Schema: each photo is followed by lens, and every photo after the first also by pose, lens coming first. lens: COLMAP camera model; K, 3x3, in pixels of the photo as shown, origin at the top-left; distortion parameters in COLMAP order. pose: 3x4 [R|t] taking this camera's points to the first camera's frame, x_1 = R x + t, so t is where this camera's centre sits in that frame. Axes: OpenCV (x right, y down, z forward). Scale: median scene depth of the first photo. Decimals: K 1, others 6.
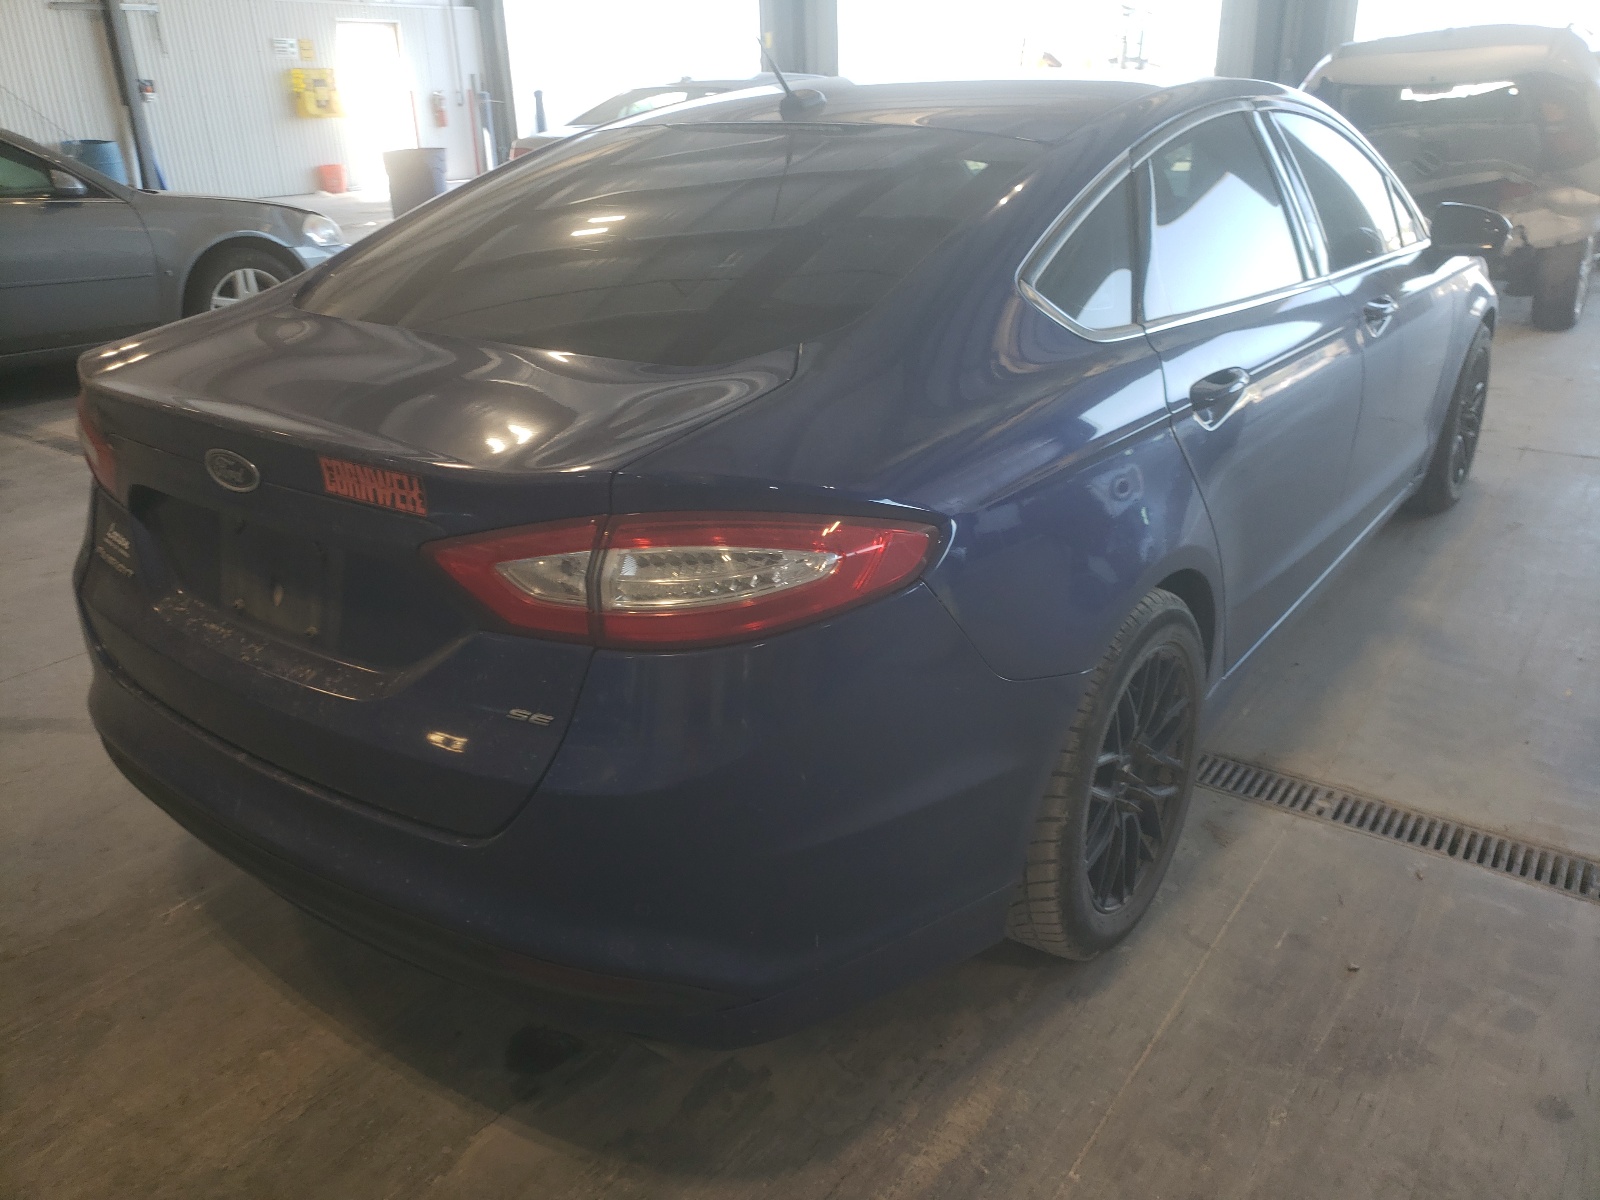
lens RADIAL K [[1203.2, 0, 814.1], [0, 1203.2, 599.9], [0, 0, 1]] dist [-0.004055, -0.001805]
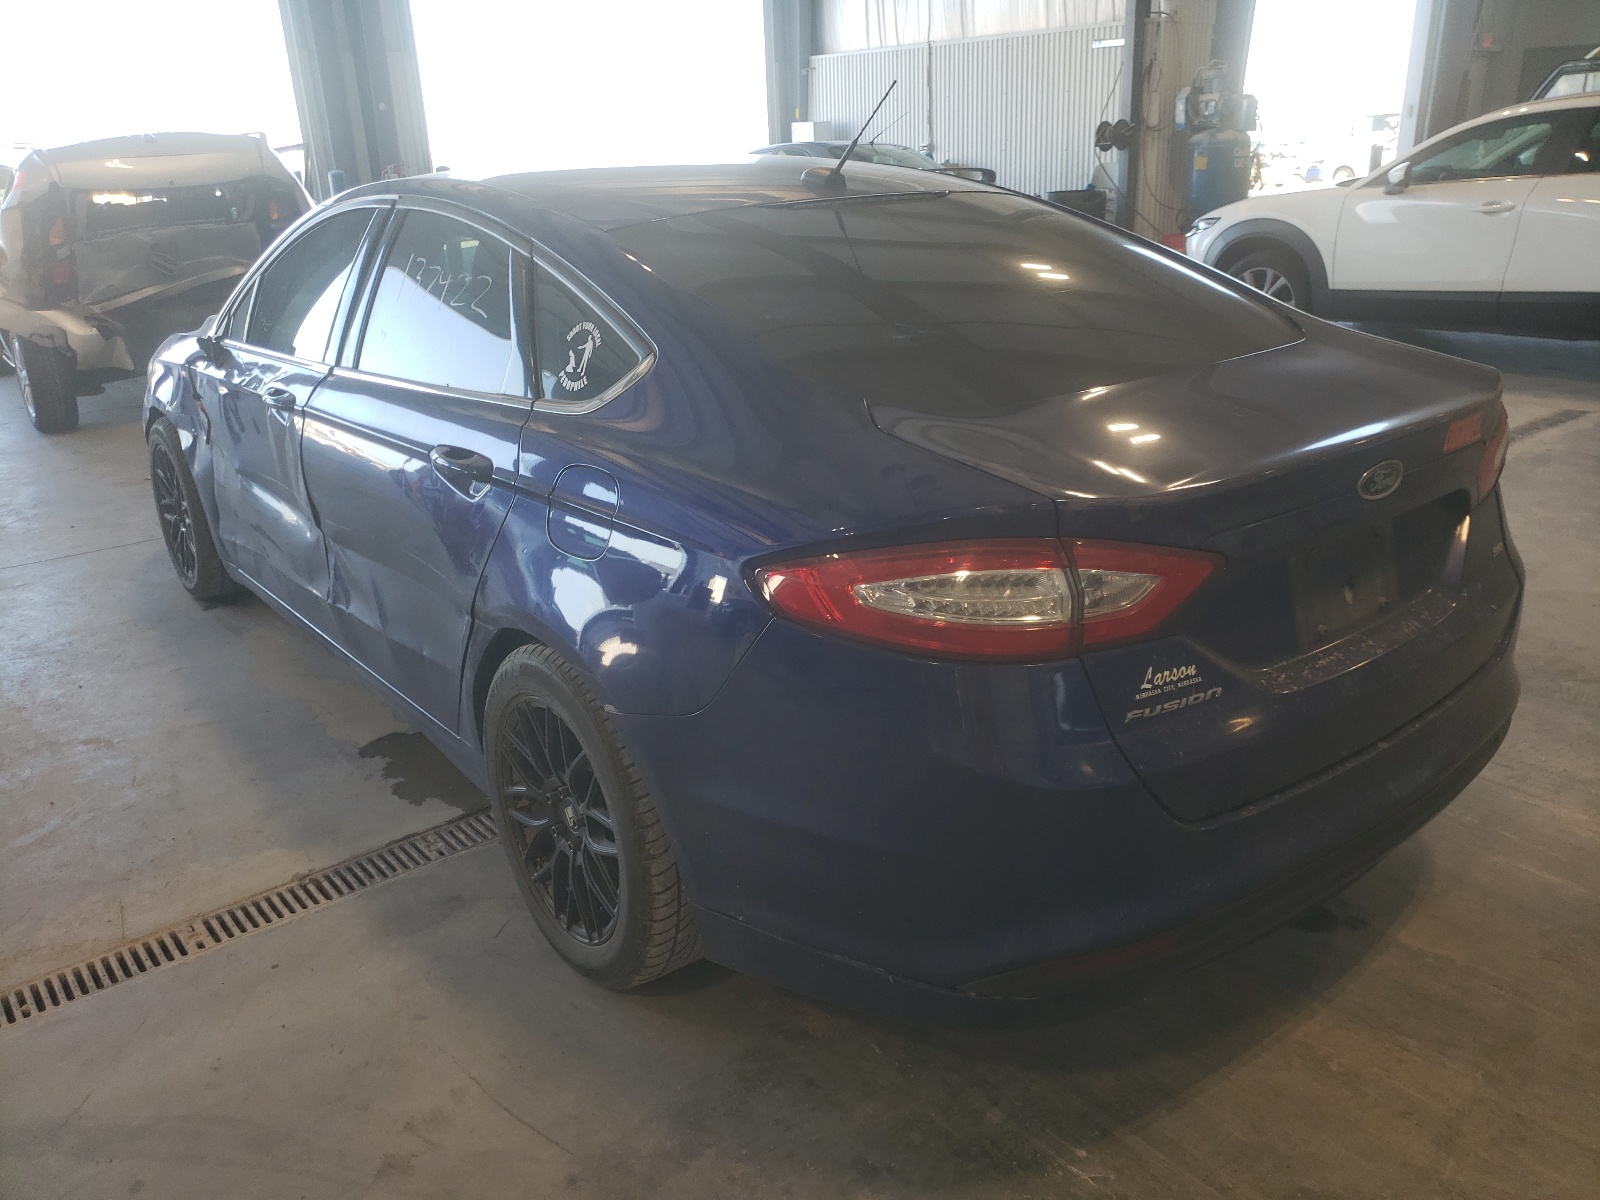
lens RADIAL K [[1203.2, 0, 814.1], [0, 1203.2, 599.9], [0, 0, 1]] dist [-0.004055, -0.001805]
pose [[0.284312, -0.306595, 0.908387, -1.434964], [0.389175, 0.902822, 0.182910, -0.355635], [-0.876190, 0.301518, 0.376002, 0.907703]]
